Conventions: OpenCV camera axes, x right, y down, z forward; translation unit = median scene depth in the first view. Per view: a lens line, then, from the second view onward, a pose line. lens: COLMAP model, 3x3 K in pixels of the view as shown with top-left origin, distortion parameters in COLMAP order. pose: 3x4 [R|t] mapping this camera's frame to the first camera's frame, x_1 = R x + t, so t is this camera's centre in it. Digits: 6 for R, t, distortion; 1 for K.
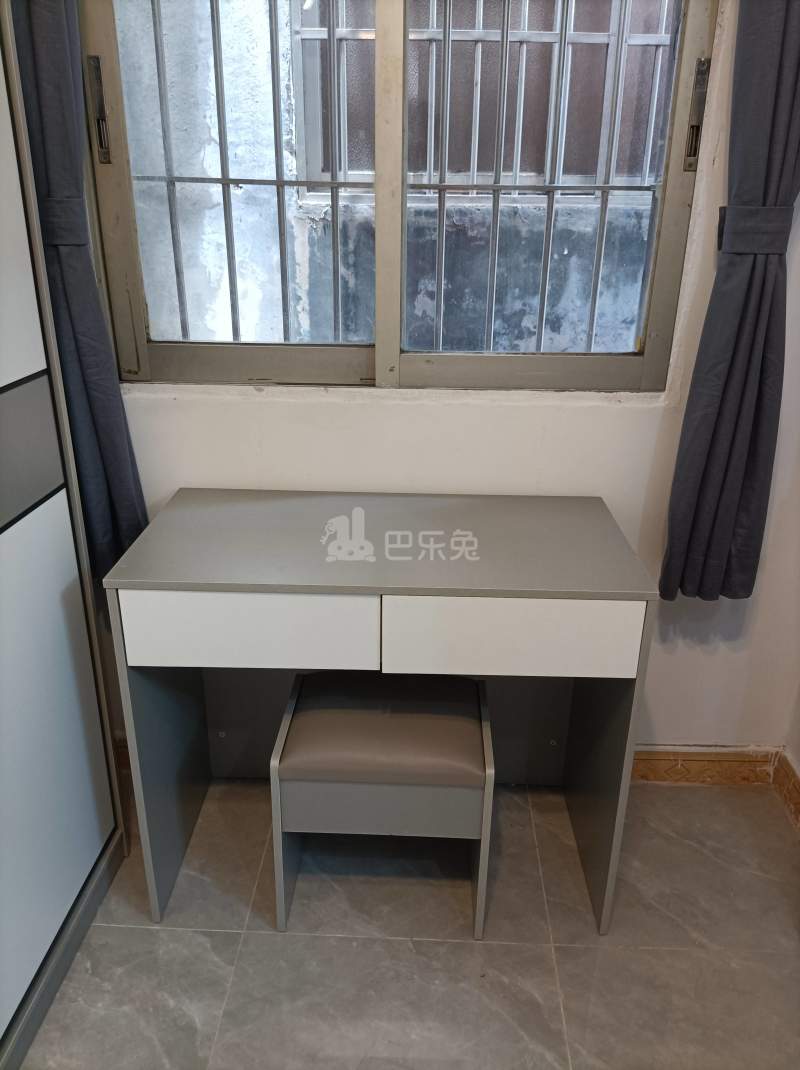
lens RADIAL K [[797.2, 0, 397.3], [0, 797.2, 538.3], [0, 0, 1]] dist [0.102672, -0.163291]
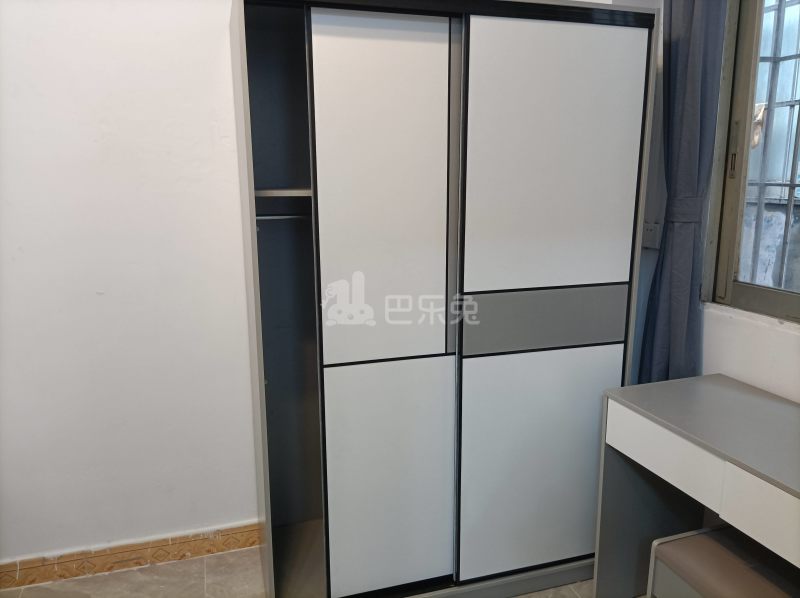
lens RADIAL K [[628.7, 0, 410.3], [0, 628.7, 300.8], [0, 0, 1]] dist [0.001234, -0.001247]
pose [[0.345841, 0.174487, -0.921926, 0.634450], [-0.352293, 0.934818, 0.044771, -0.039132], [0.869645, 0.309305, 0.384769, -0.018966]]
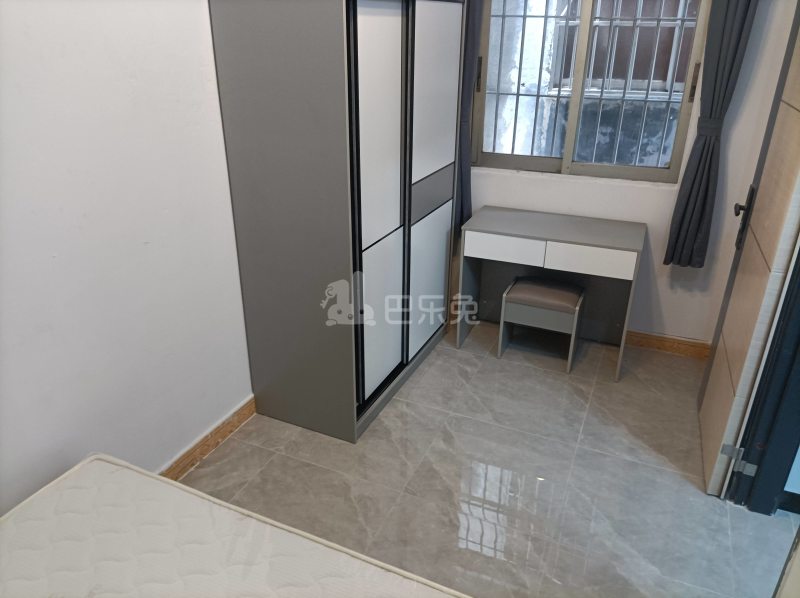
lens RADIAL K [[596.0, 0, 400.7], [0, 596.0, 292.6], [0, 0, 1]] dist [0.102672, -0.163291]
pose [[0.930688, 0.143323, -0.336568, 0.211171], [-0.136629, 0.989661, 0.043623, 0.195222], [0.339340, 0.005385, 0.940648, -1.099458]]
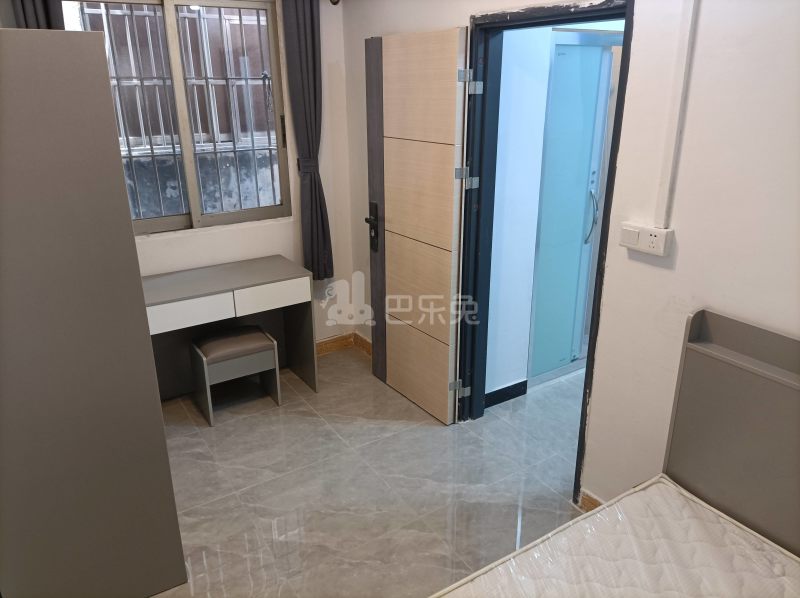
lens RADIAL K [[596.0, 0, 400.7], [0, 596.0, 292.6], [0, 0, 1]] dist [0.102672, -0.163291]
pose [[0.814230, -0.207601, 0.542154, -0.608467], [0.238966, 0.970942, 0.012902, 0.164121], [-0.529079, 0.119051, 0.840180, -1.055715]]
